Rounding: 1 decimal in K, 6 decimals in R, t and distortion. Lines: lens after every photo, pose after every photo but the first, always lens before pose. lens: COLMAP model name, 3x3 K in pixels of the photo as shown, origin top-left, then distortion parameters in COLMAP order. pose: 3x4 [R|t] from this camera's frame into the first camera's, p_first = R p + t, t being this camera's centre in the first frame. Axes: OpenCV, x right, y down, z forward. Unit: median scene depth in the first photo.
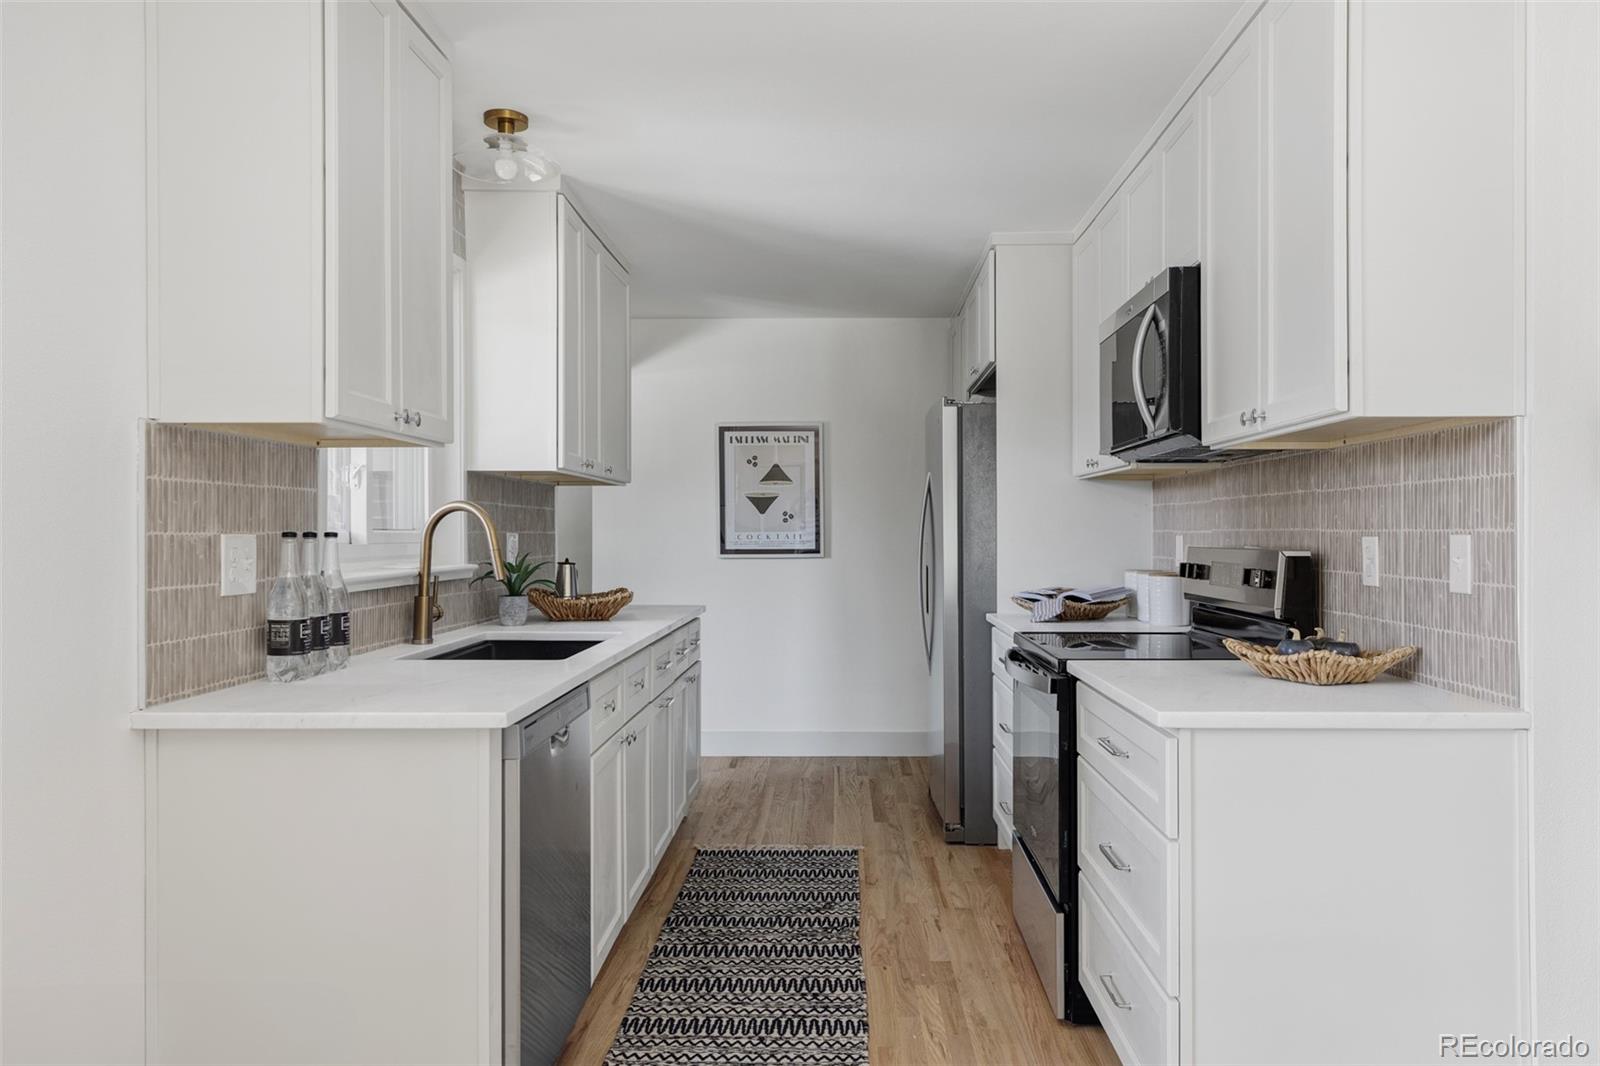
lens RADIAL K [[1115.3, 0, 800.0], [0, 1115.3, 533.0], [0, 0, 1]] dist [-0.002653, -0.000102]
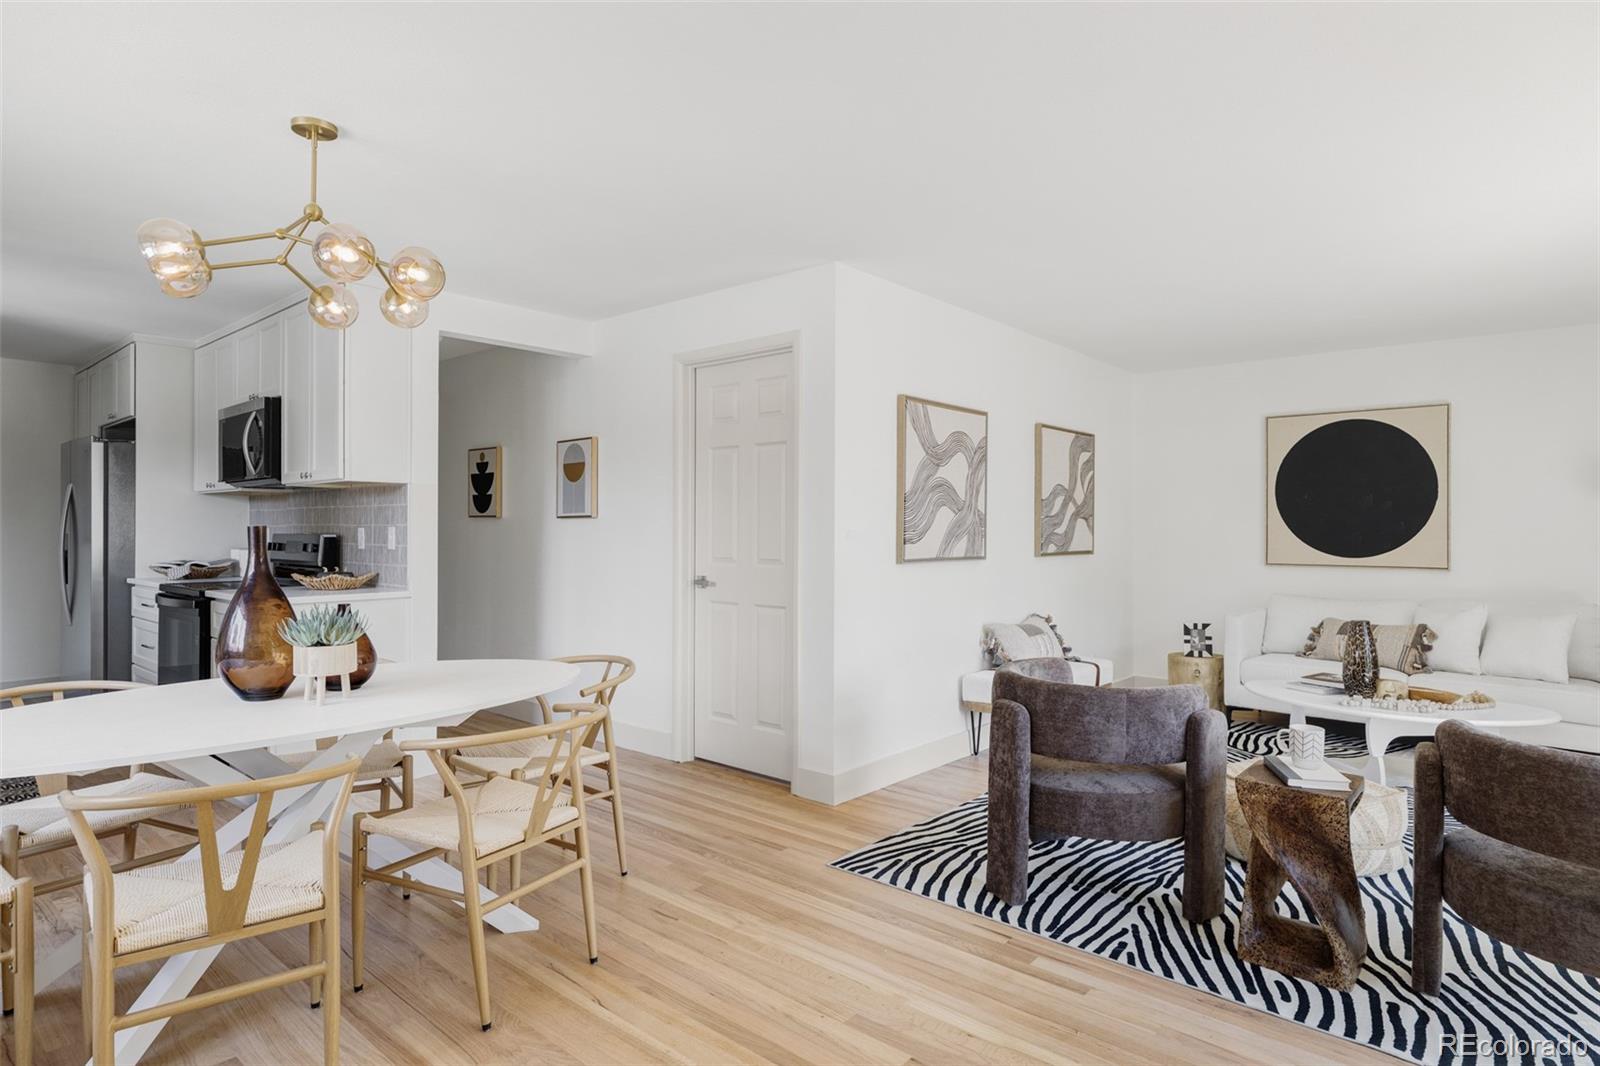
lens RADIAL K [[877.3, 0, 798.8], [0, 877.3, 527.6], [0, 0, 1]] dist [-0.000041, 0.000010]
pose [[0.635504, 0.004073, 0.772087, -0.245875], [-0.002493, 0.999992, -0.003224, 0.004971], [-0.772094, 0.000124, 0.635509, -0.666329]]
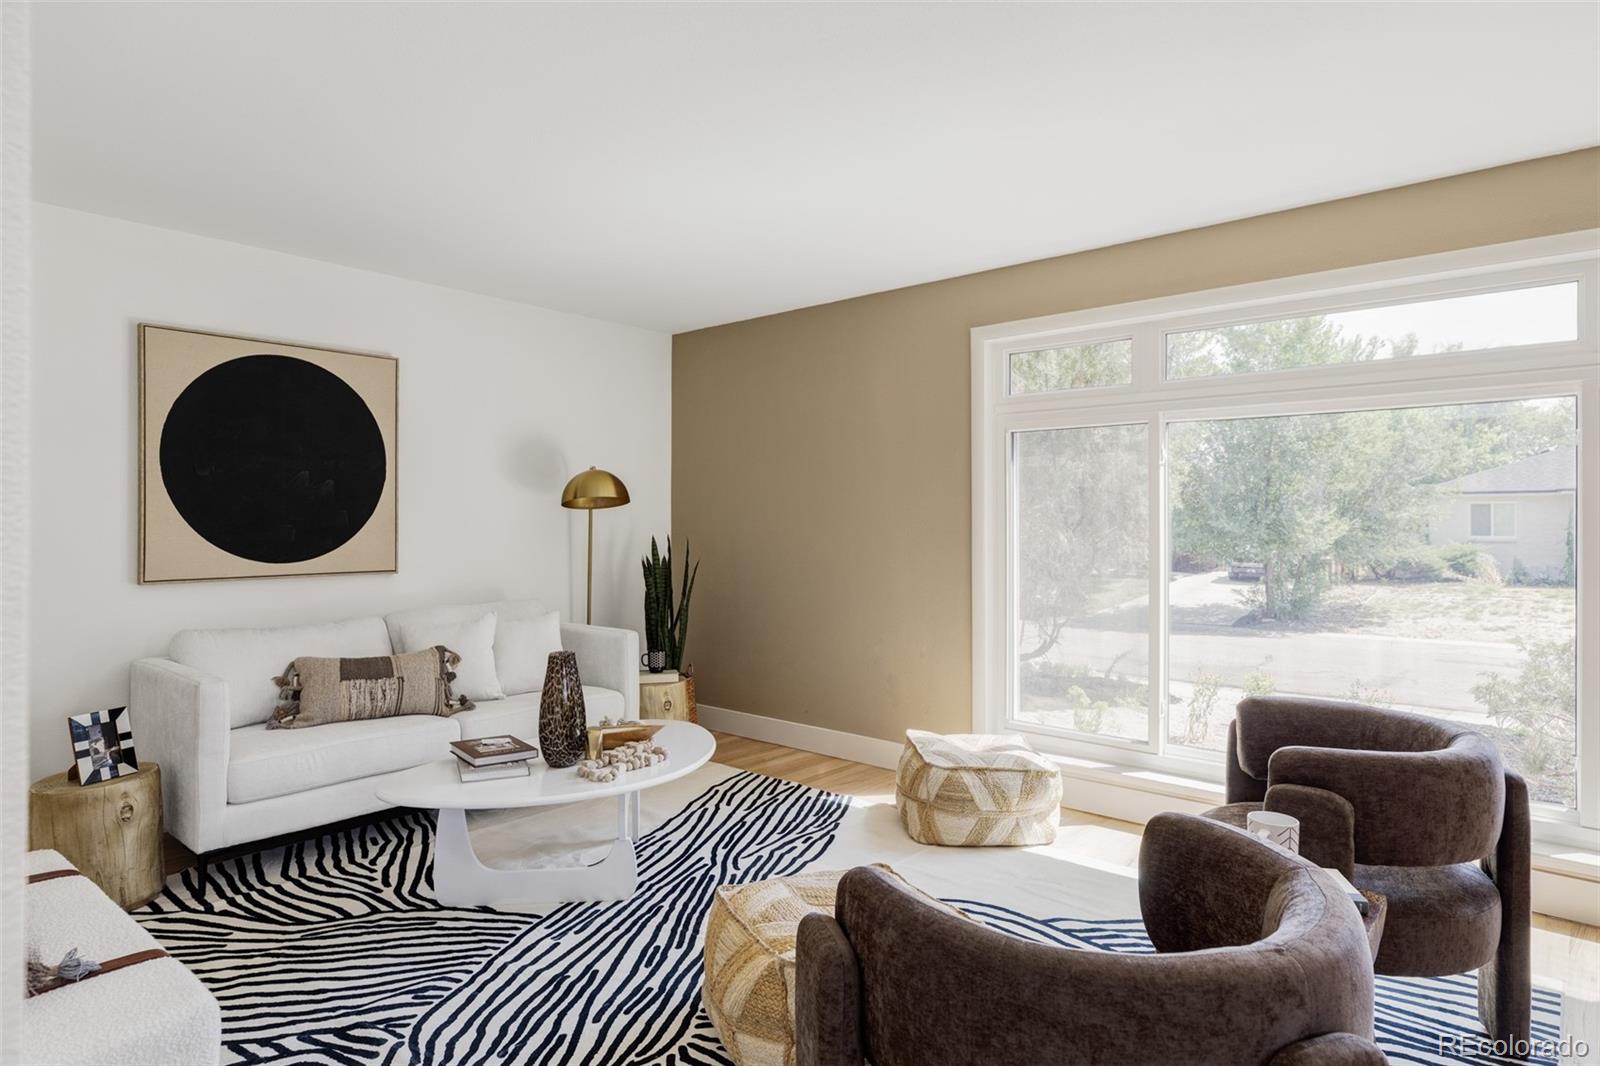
lens RADIAL K [[896.2, 0, 774.3], [0, 896.2, 514.6], [0, 0, 1]] dist [0.001044, 0.000460]
pose [[-0.764731, 0.003276, 0.644341, 0.498090], [0.001959, 0.999994, -0.002760, -0.003150], [-0.644347, -0.000848, -0.764733, 0.052284]]
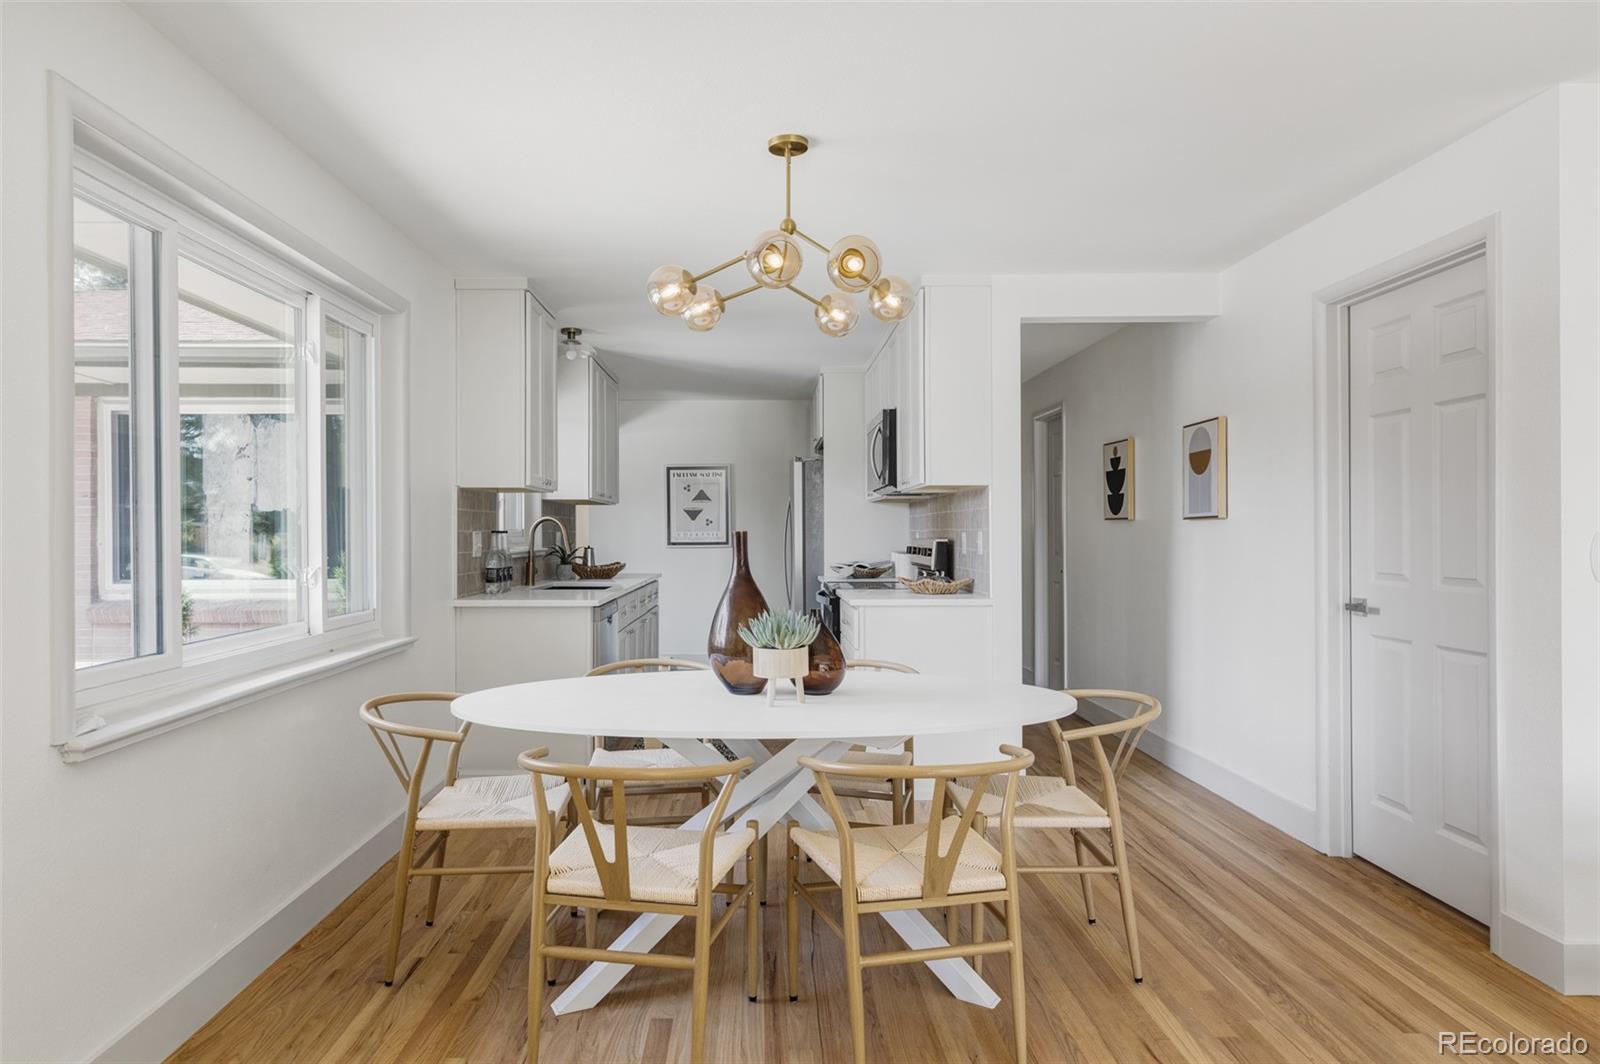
lens RADIAL K [[928.2, 0, 745.8], [0, 928.2, 529.4], [0, 0, 1]] dist [0.002716, 0.000171]
pose [[0.999631, -0.000642, 0.027142, 0.011688], [0.000769, 0.999989, -0.004670, 0.004333], [-0.027138, 0.004690, 0.999621, -0.684181]]
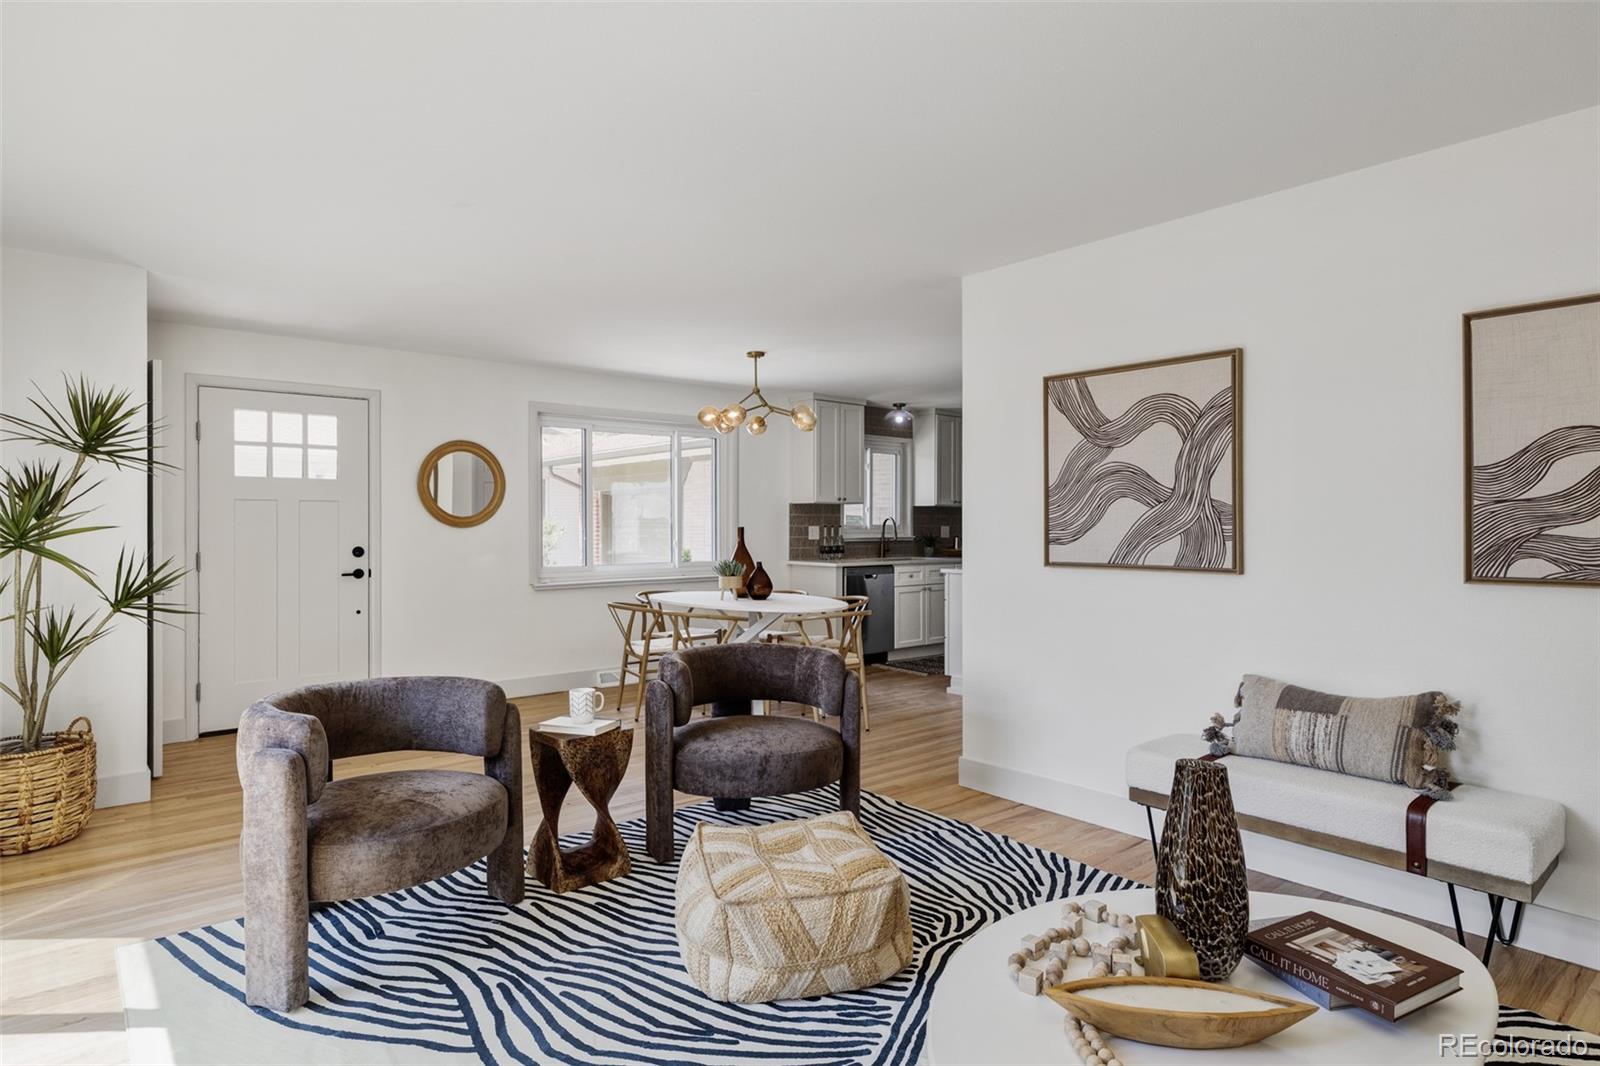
lens RADIAL K [[877.3, 0, 798.8], [0, 877.3, 527.6], [0, 0, 1]] dist [-0.000041, 0.000010]
pose [[0.665365, 0.001897, -0.746515, 1.434320], [-0.001487, 0.999998, 0.001215, 0.001790], [0.746516, 0.000302, 0.665367, -0.962109]]
